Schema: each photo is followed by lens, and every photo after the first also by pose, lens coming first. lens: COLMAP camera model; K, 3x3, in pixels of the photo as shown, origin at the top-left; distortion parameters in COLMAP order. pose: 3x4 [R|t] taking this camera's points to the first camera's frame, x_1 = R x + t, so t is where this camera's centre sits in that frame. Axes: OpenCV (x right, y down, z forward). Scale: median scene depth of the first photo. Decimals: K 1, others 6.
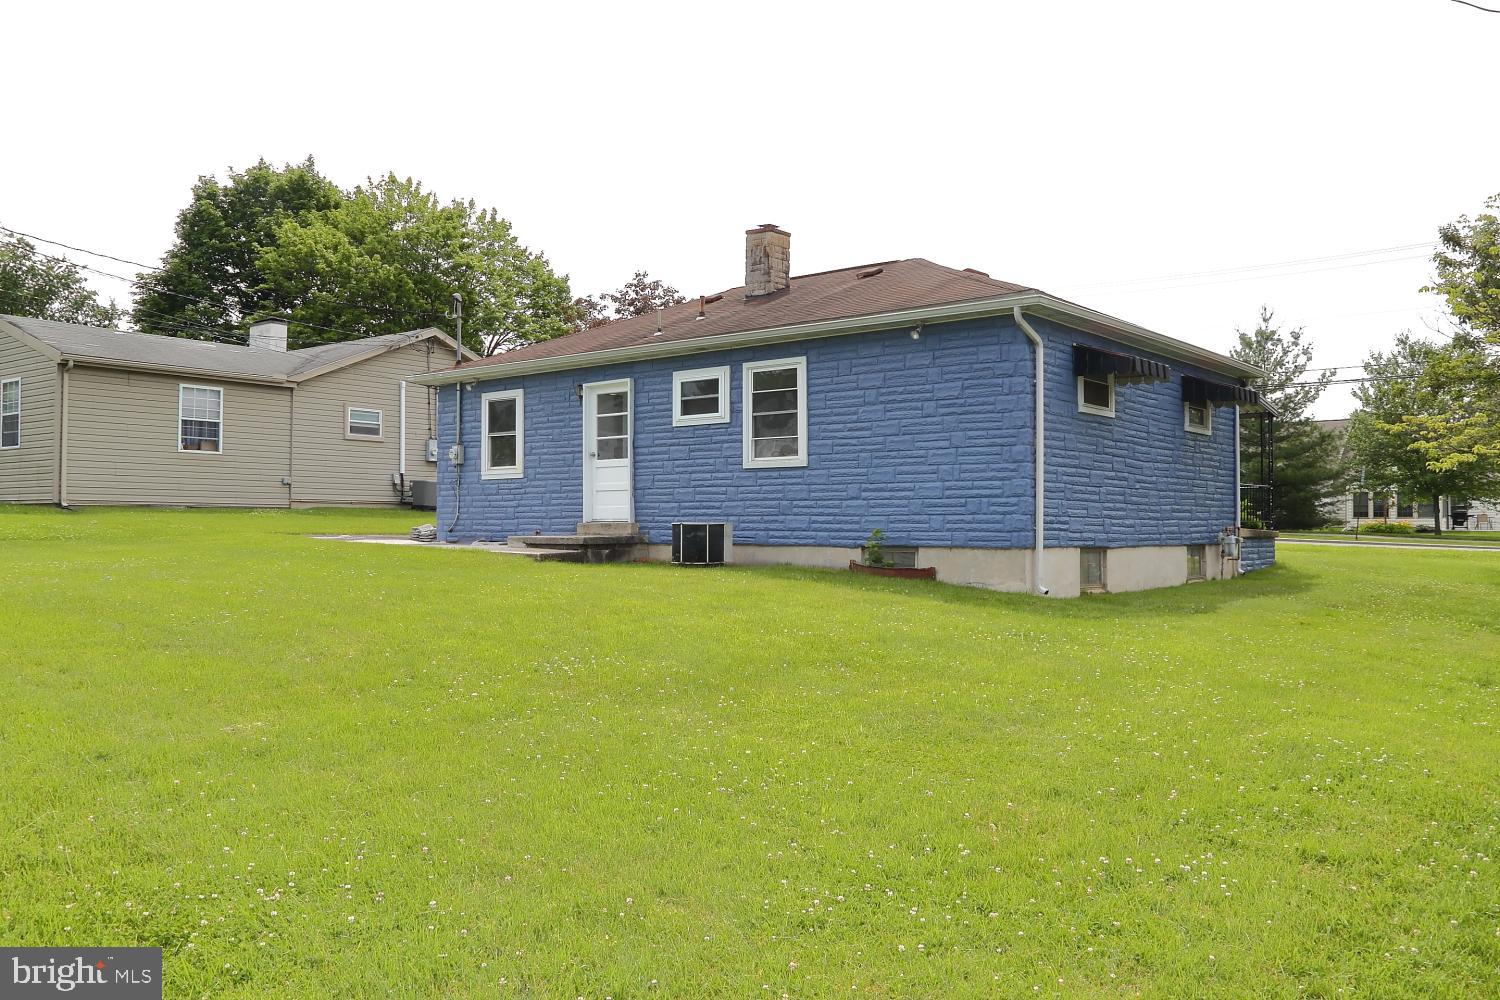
lens RADIAL K [[1161.0, 0, 750.0], [0, 1161.0, 500.0], [0, 0, 1]] dist [-0.178780, -0.000182]
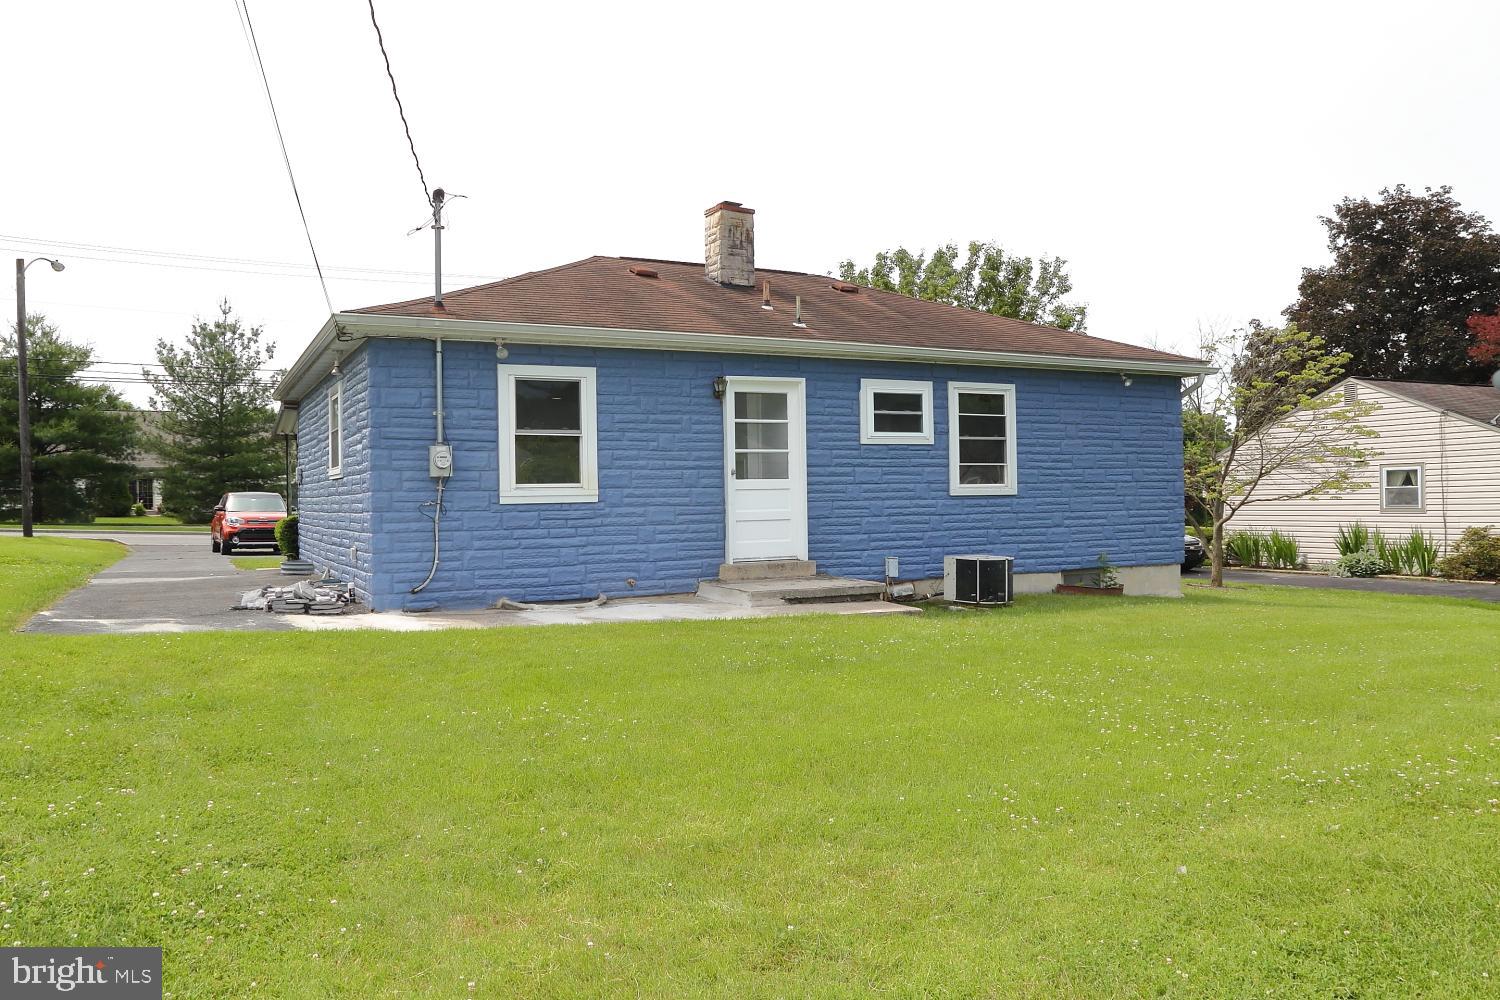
lens RADIAL K [[1161.0, 0, 750.0], [0, 1161.0, 500.0], [0, 0, 1]] dist [-0.178780, -0.000182]
pose [[0.409519, -0.006248, 0.912280, -0.913586], [-0.001210, 0.999972, 0.007392, -0.030258], [-0.912301, -0.004131, 0.409500, 0.770765]]
